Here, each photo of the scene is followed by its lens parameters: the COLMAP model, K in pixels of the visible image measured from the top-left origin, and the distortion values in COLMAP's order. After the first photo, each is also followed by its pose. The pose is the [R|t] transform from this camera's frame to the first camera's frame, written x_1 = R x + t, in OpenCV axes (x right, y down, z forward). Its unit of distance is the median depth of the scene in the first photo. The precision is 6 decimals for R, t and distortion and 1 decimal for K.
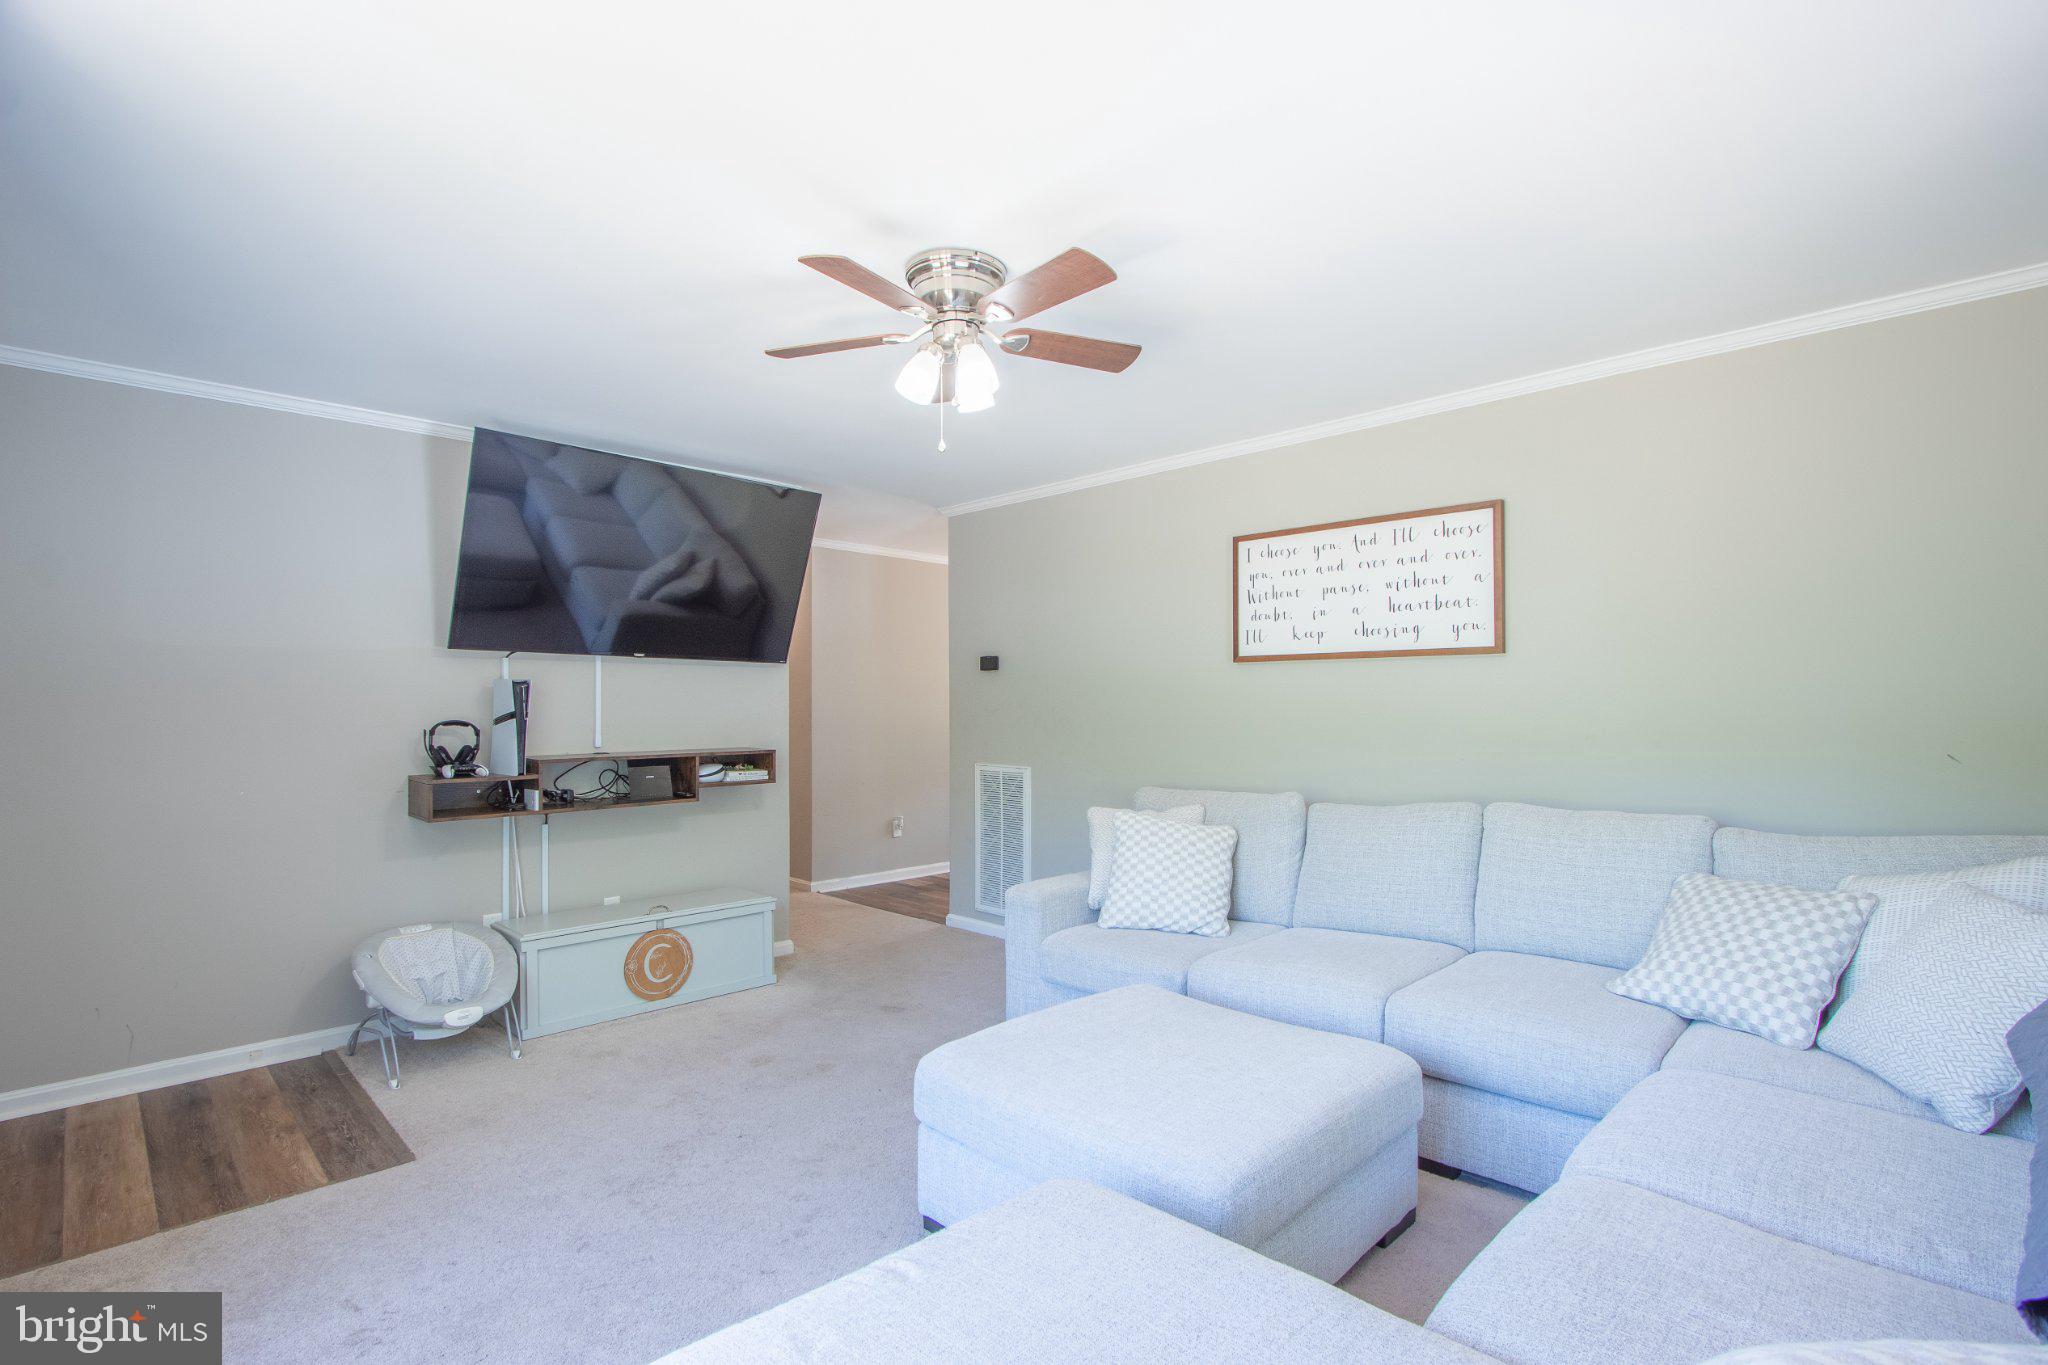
lens RADIAL K [[969.2, 0, 1015.9], [0, 969.2, 701.6], [0, 0, 1]] dist [-0.018374, 0.002017]
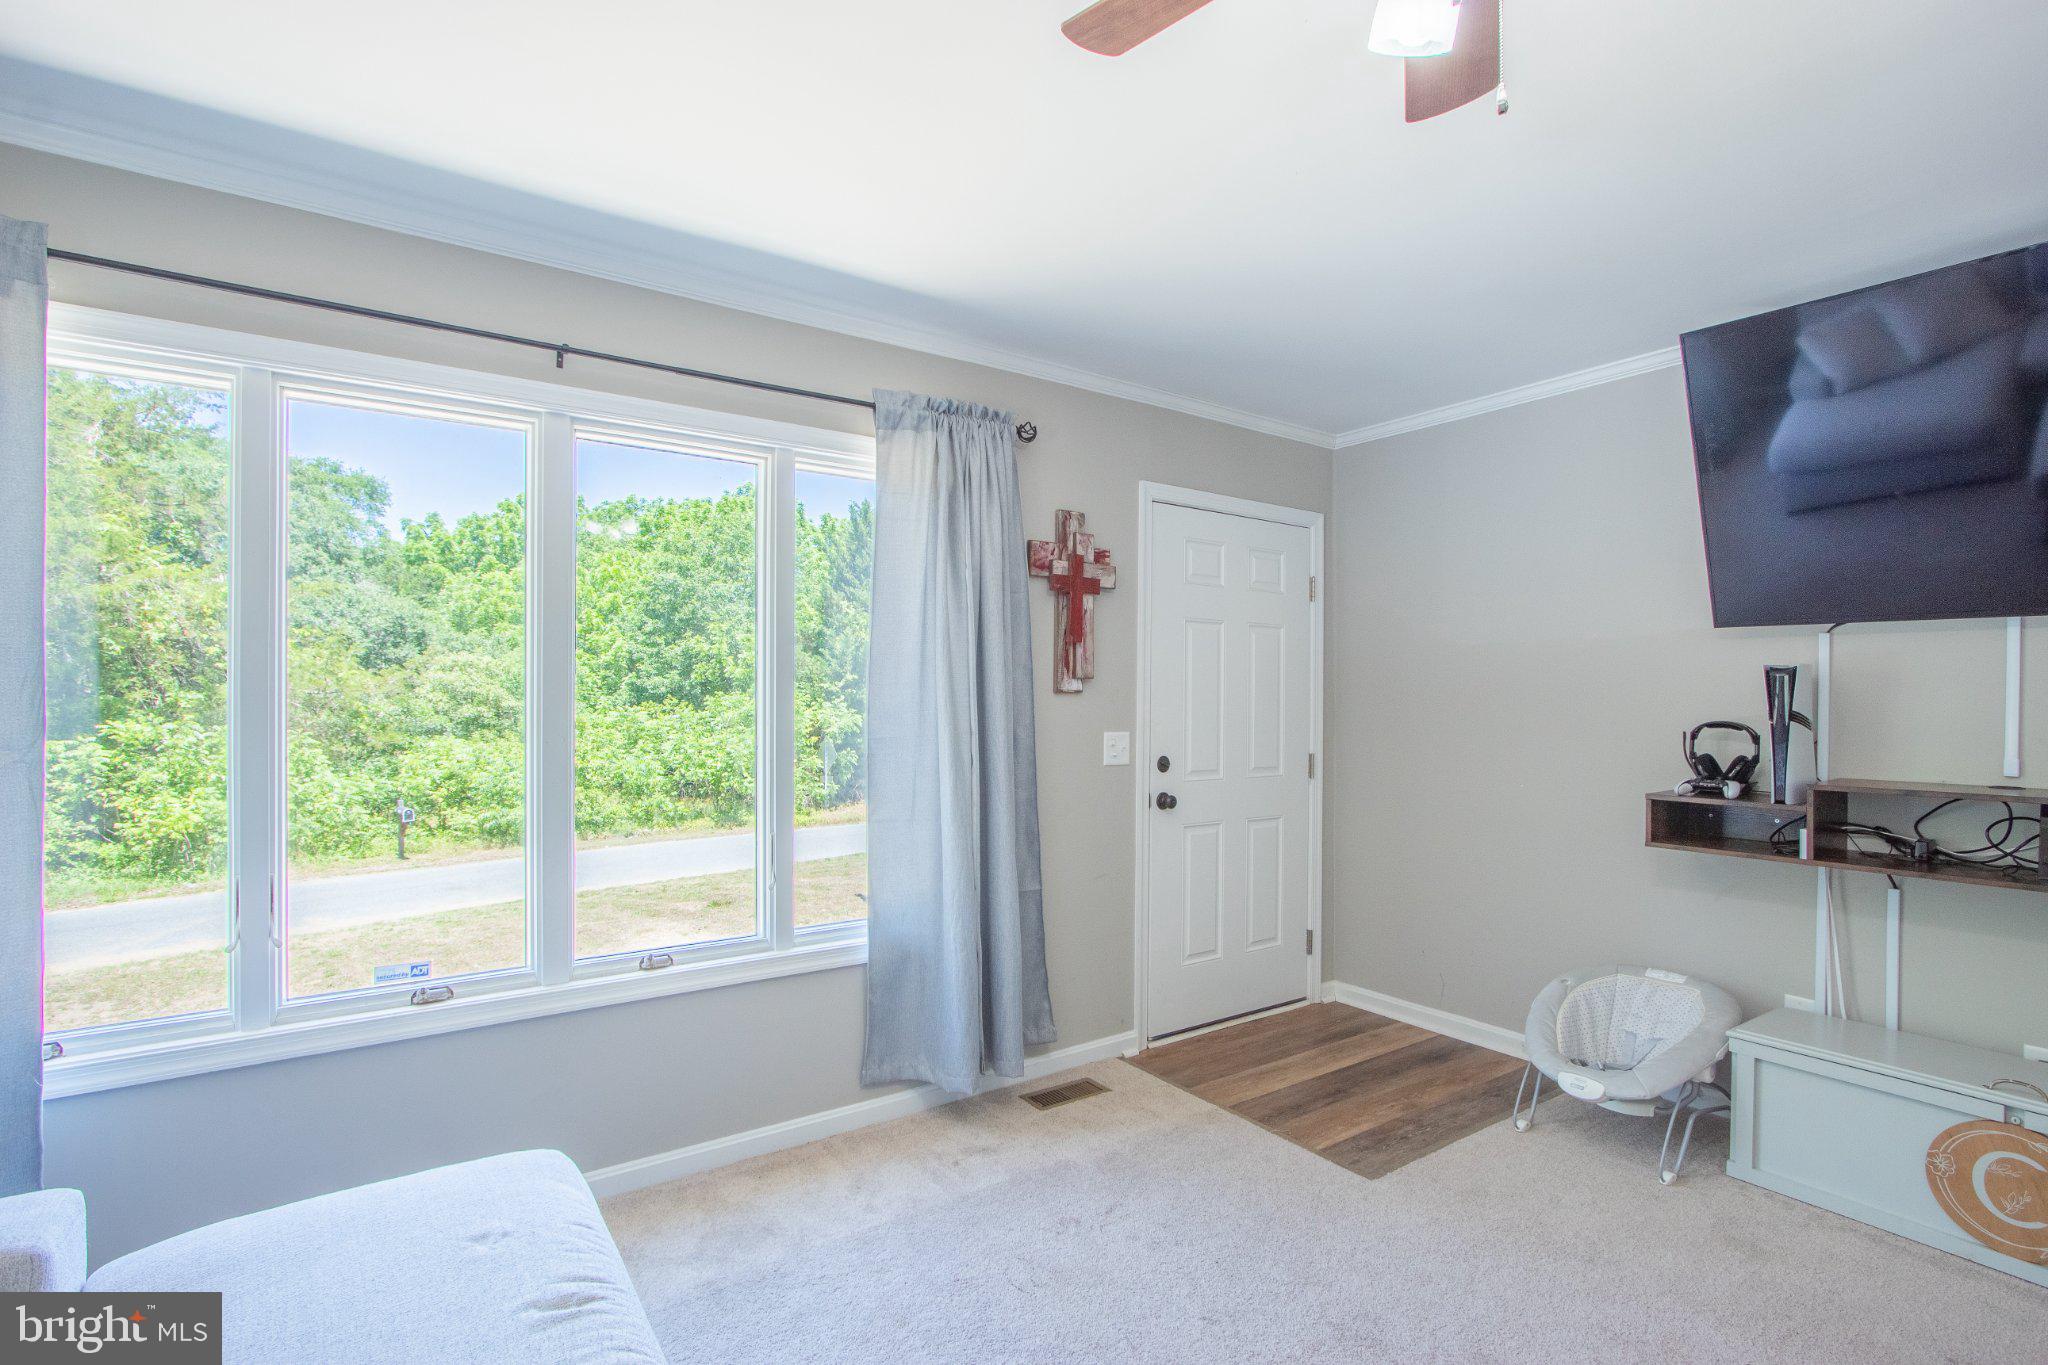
lens RADIAL K [[954.6, 0, 1010.1], [0, 954.6, 699.0], [0, 0, 1]] dist [-0.037266, 0.011019]
pose [[-0.190345, 0.005548, -0.981702, 0.252953], [-0.001587, 0.999981, 0.005959, -0.001770], [0.981716, 0.002692, -0.190332, 0.591402]]
